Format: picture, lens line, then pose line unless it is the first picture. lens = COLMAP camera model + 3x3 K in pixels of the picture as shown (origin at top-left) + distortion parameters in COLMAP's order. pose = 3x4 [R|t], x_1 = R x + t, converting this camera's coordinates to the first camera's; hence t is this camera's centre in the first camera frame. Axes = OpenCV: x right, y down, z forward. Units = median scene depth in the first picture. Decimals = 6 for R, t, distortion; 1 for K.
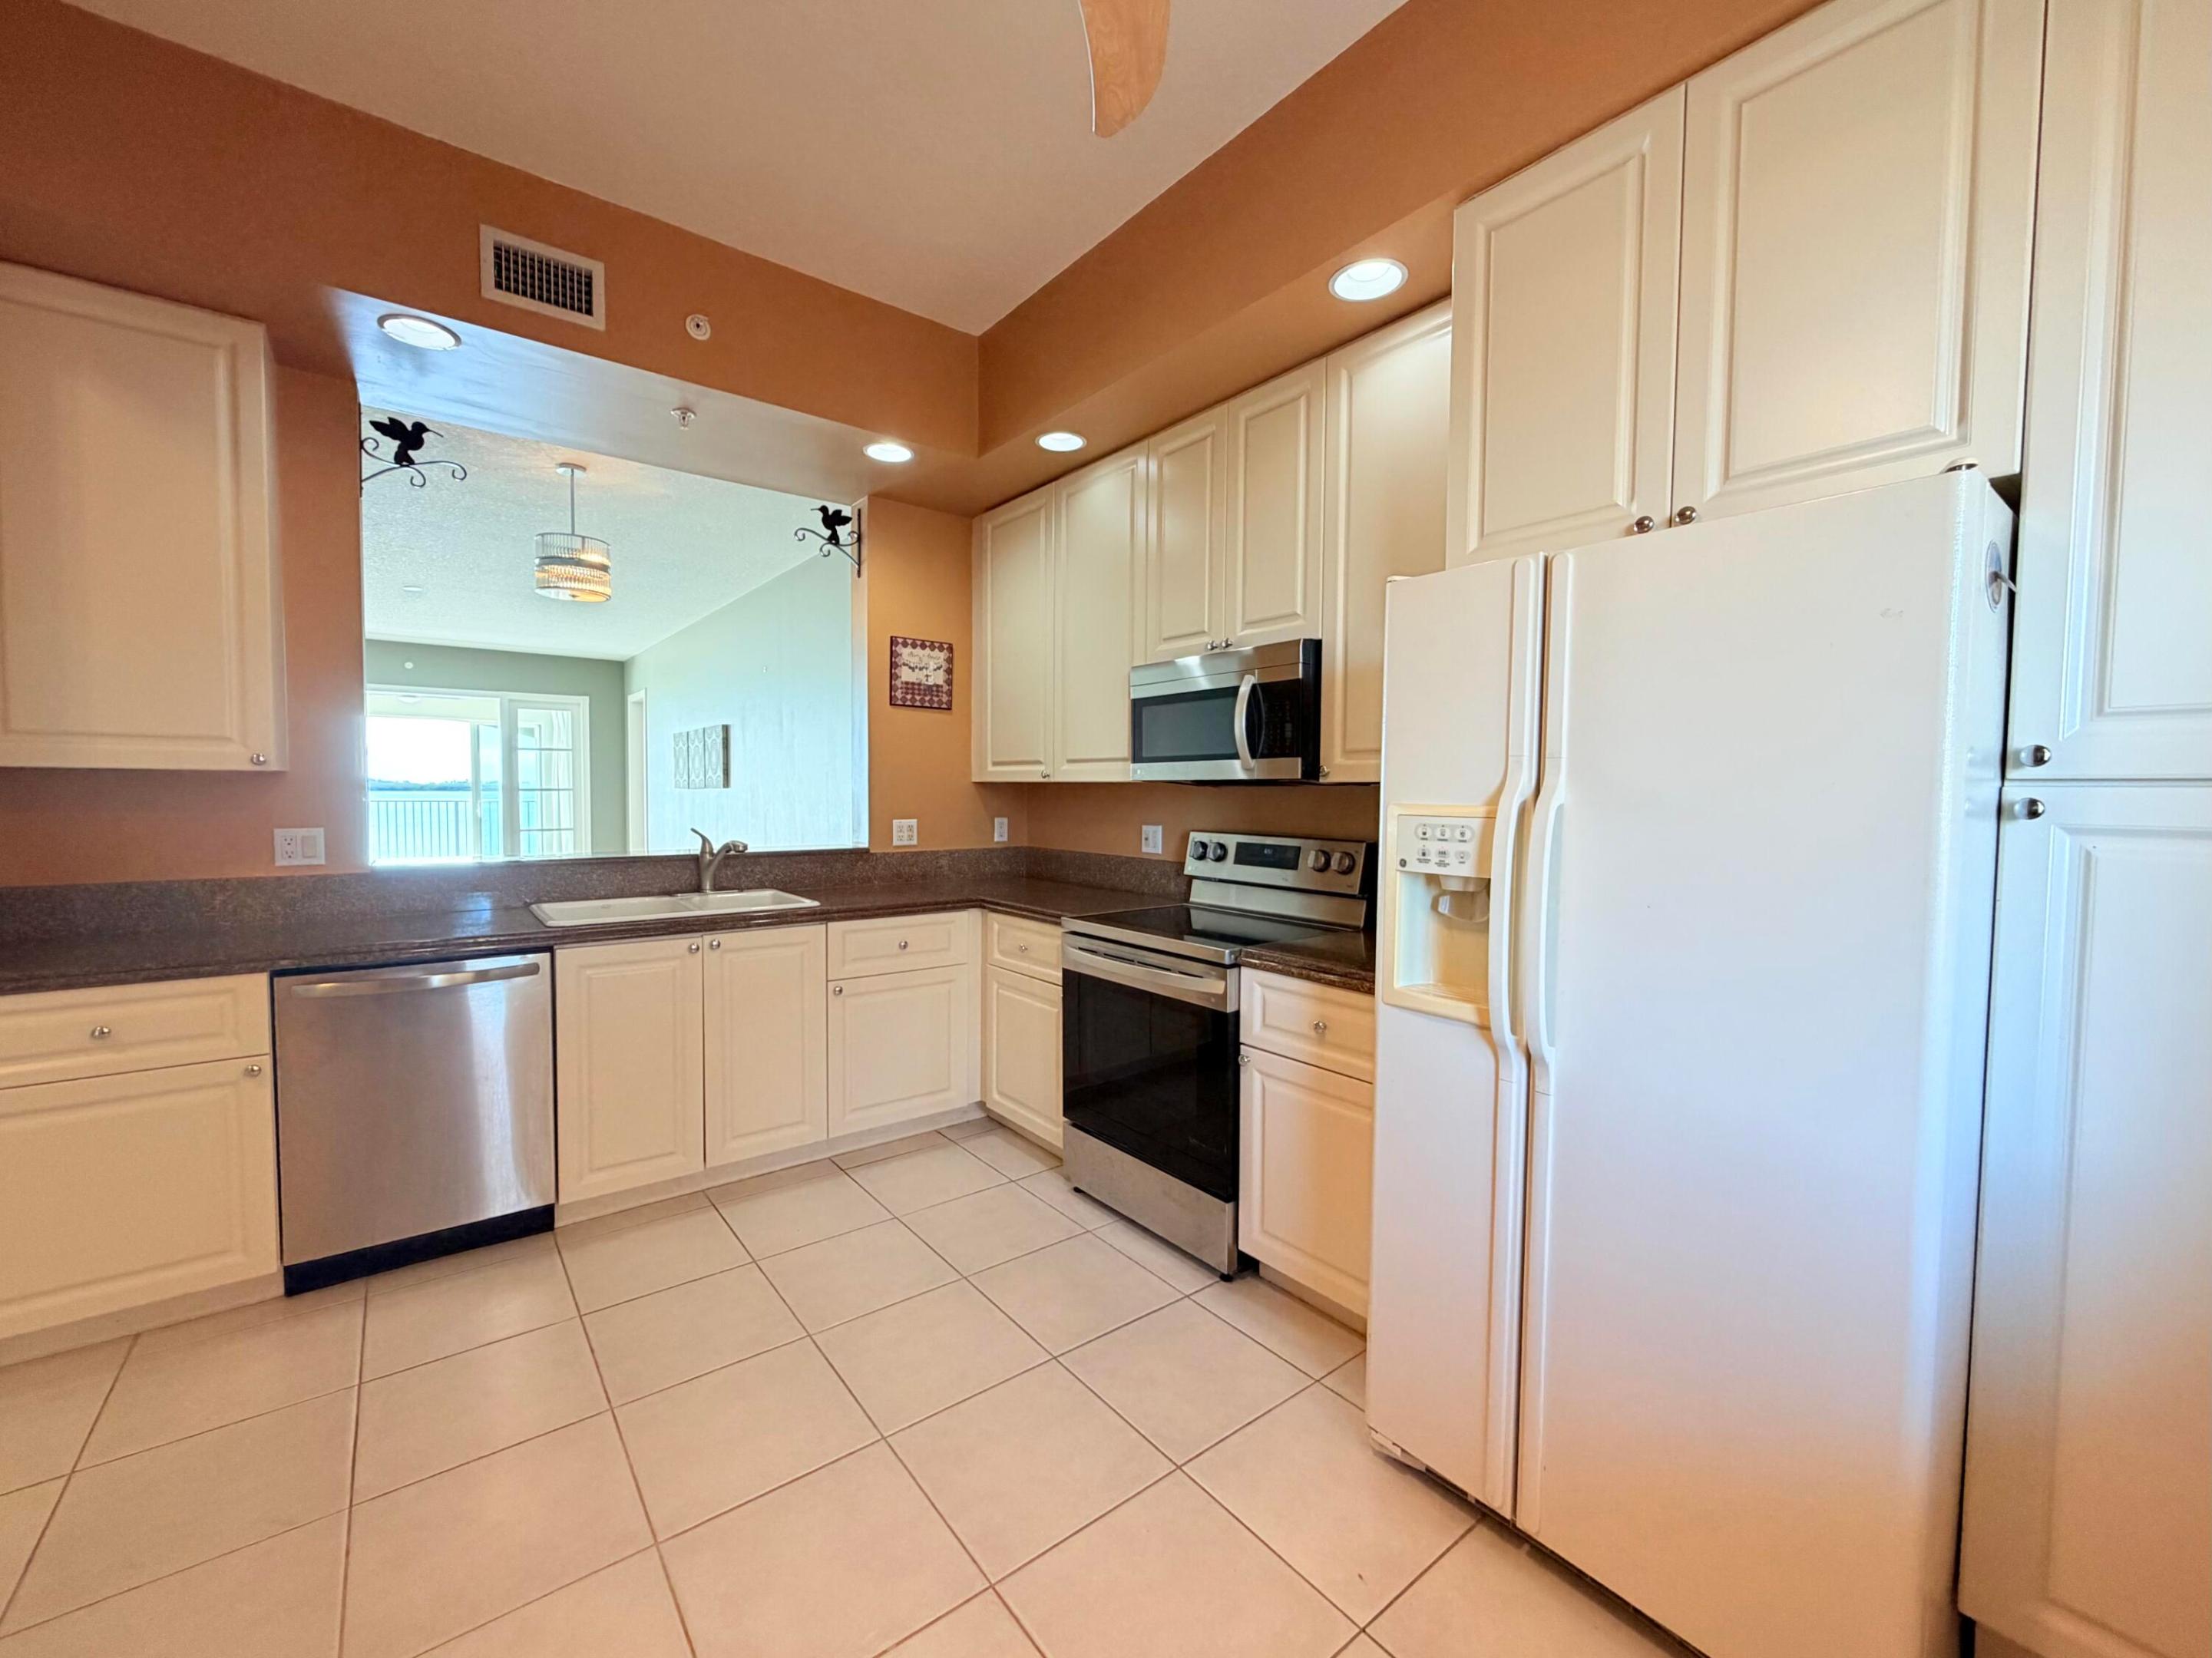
lens RADIAL K [[886.4, 0, 1106.0], [0, 886.4, 829.0], [0, 0, 1]] dist [-0.000942, -0.000150]
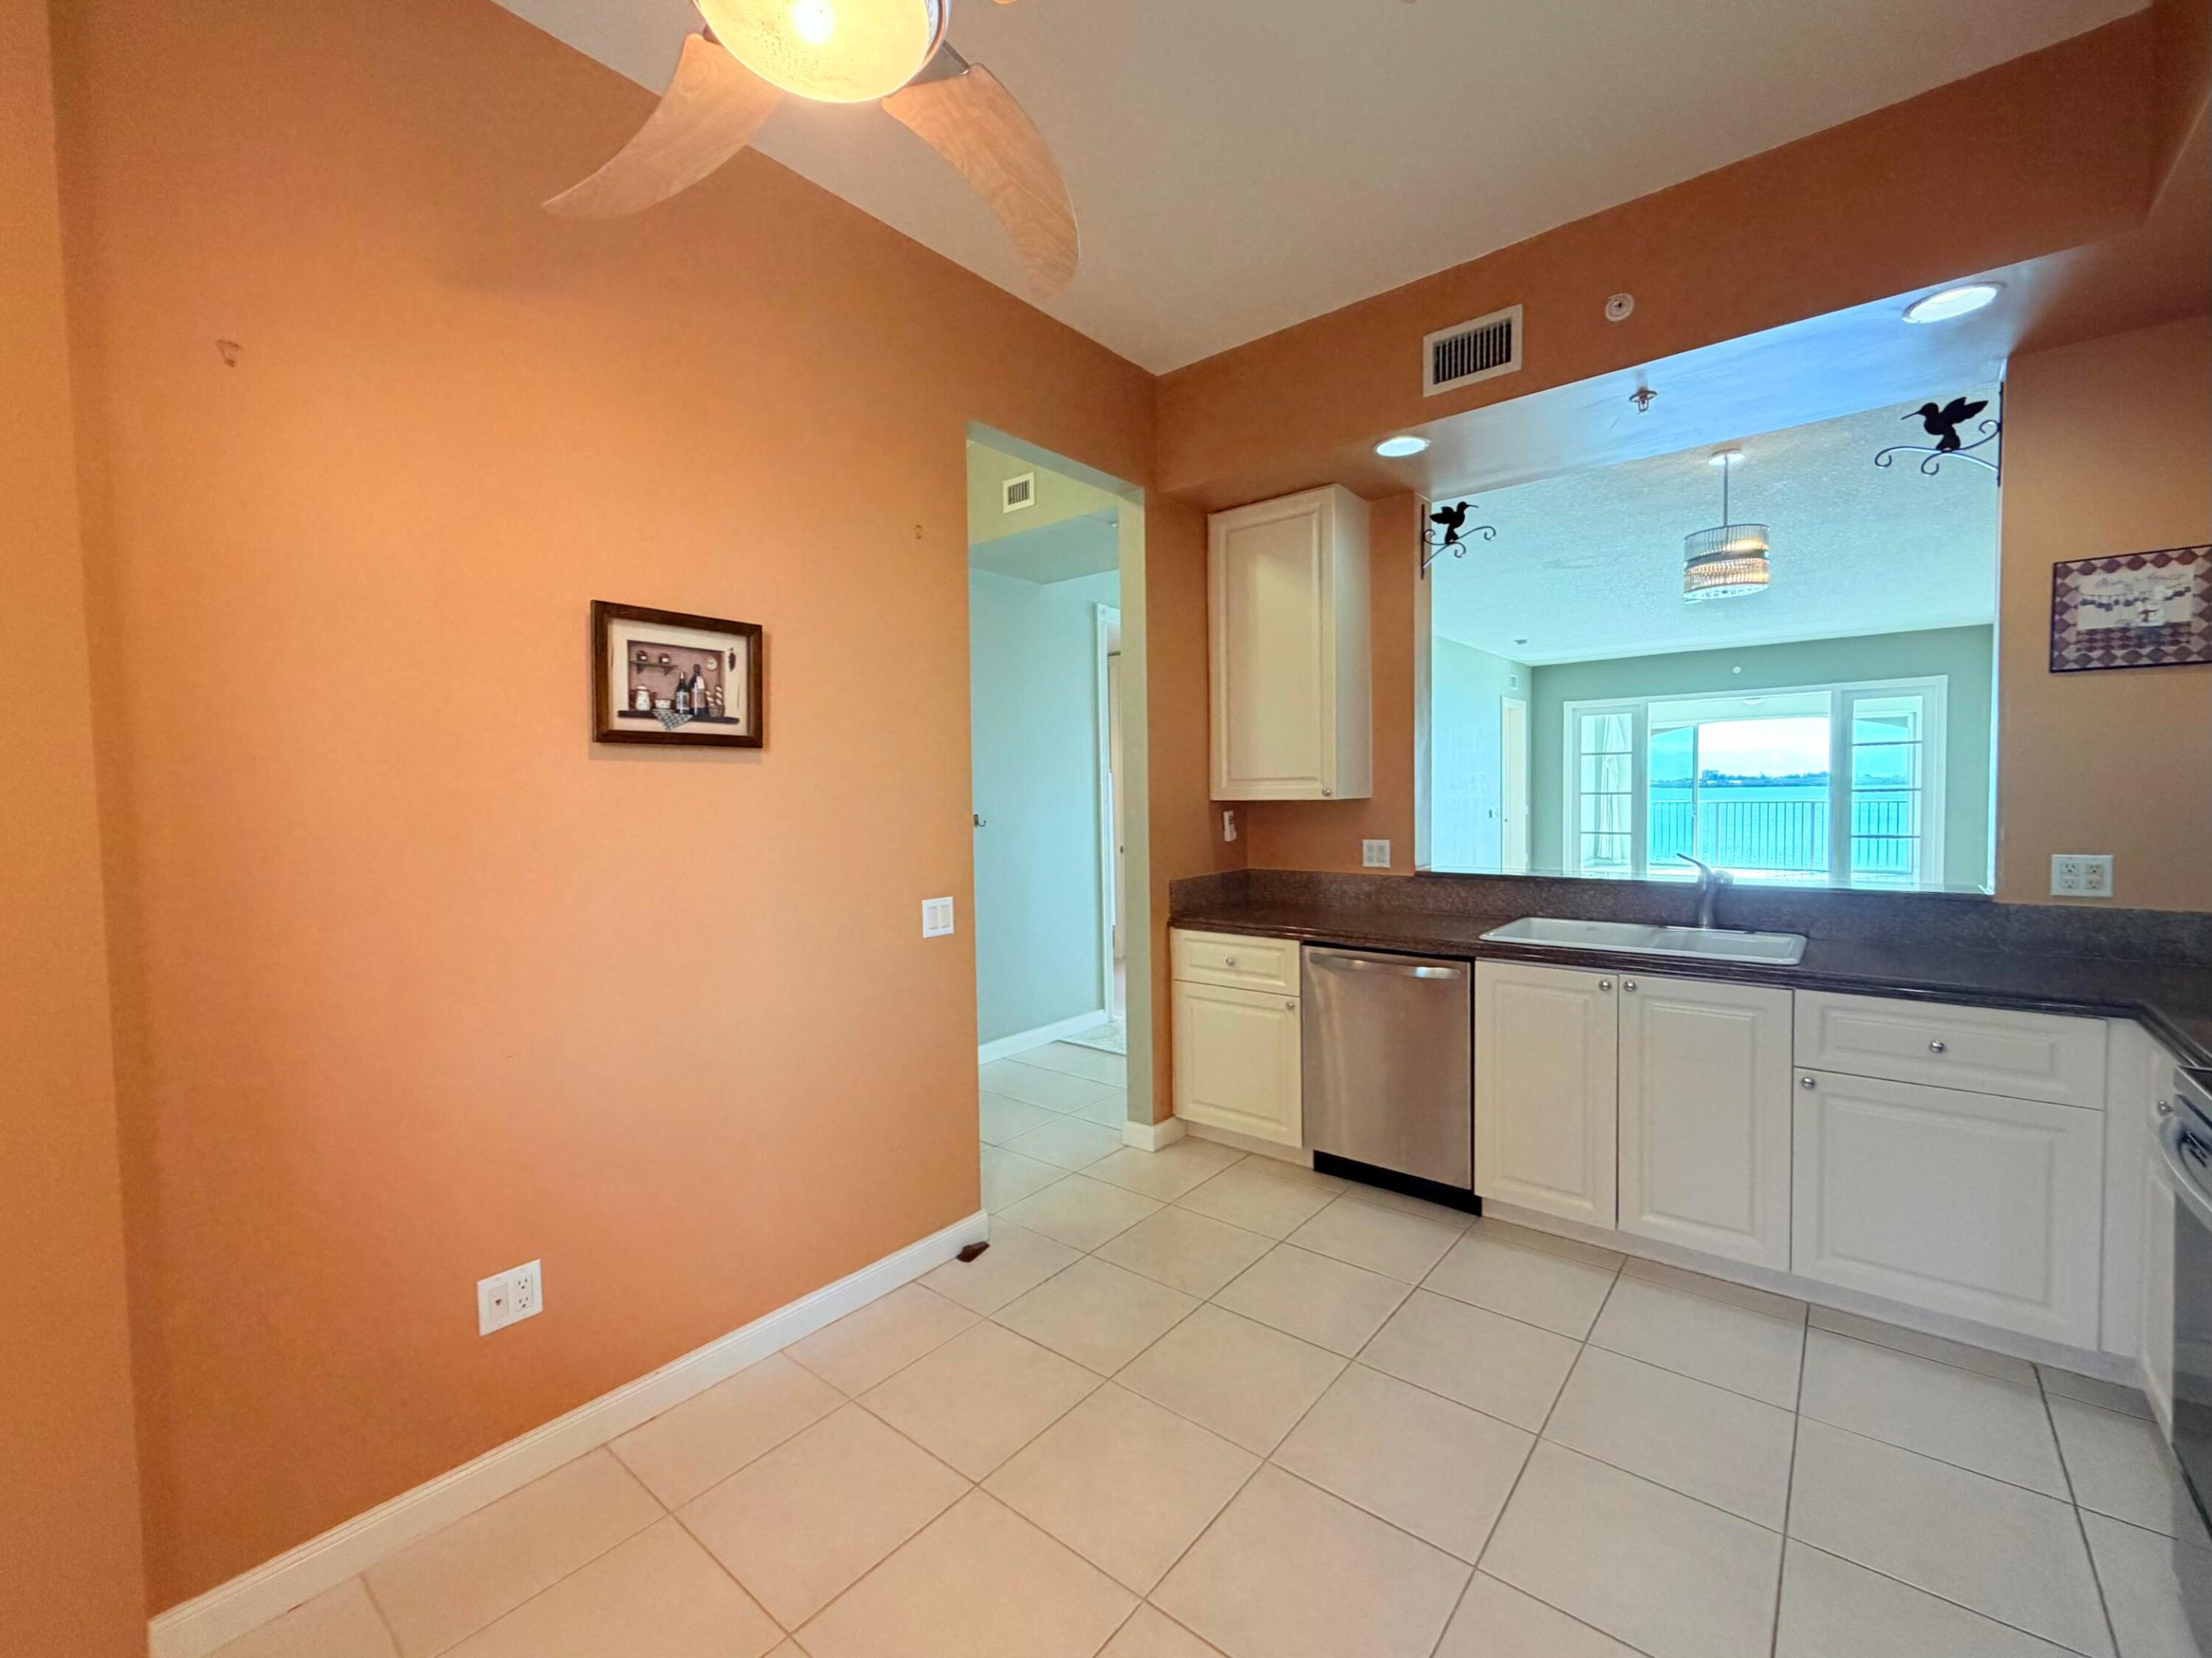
lens RADIAL K [[924.6, 0, 1106.0], [0, 924.6, 829.0], [0, 0, 1]] dist [0.000789, -0.000143]
pose [[0.214640, 0.027953, -0.976293, 0.326234], [-0.024222, 0.999435, 0.023290, -0.034739], [0.976393, 0.018648, 0.215196, 0.254802]]
